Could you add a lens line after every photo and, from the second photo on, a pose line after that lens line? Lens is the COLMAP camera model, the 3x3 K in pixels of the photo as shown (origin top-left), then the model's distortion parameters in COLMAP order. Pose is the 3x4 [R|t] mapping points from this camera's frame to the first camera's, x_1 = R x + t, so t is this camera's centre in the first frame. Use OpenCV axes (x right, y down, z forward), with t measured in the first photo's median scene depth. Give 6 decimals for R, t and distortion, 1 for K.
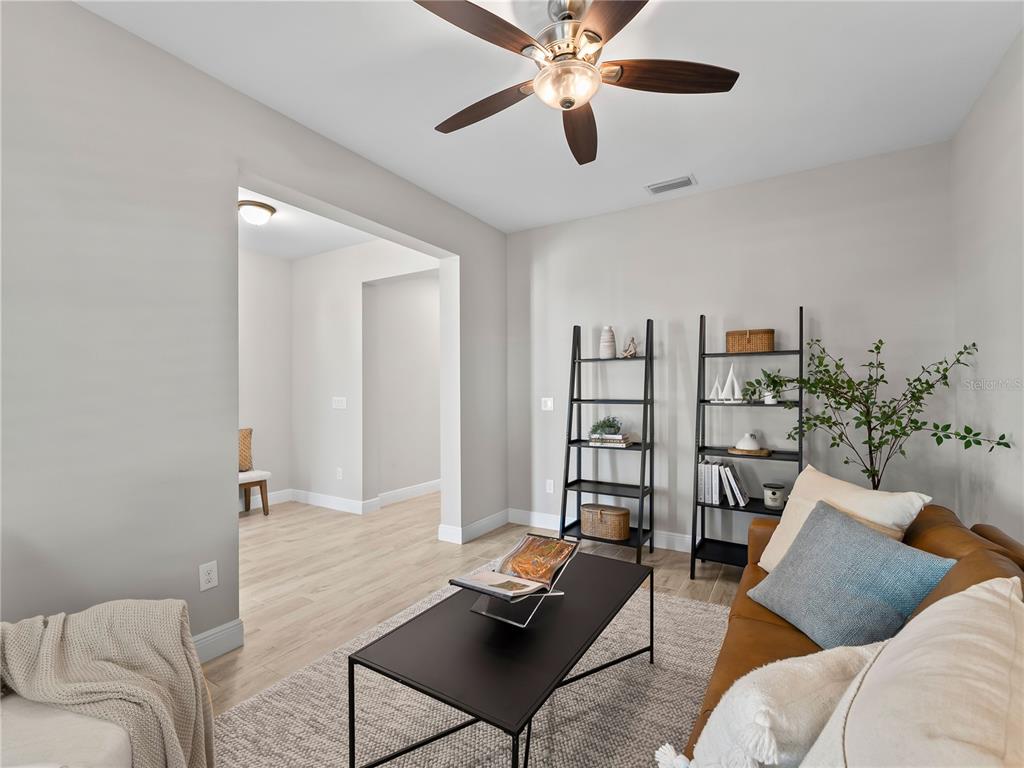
lens RADIAL K [[465.6, 0, 512.0], [0, 465.6, 384.0], [0, 0, 1]] dist [-0.007883, -0.000091]
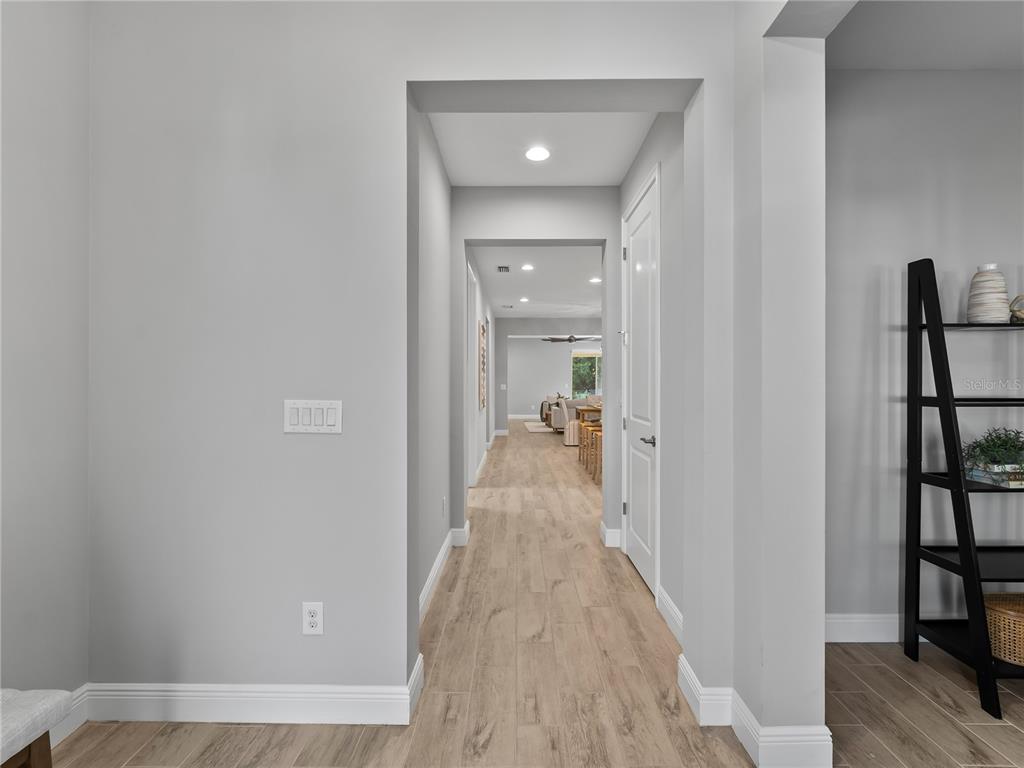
lens RADIAL K [[465.6, 0, 512.0], [0, 465.6, 384.0], [0, 0, 1]] dist [-0.007883, -0.000091]
pose [[0.853768, 0.001265, 0.520652, -0.438612], [-0.008696, 0.999892, 0.011831, 0.011119], [-0.520581, -0.014629, 0.853687, 0.644986]]
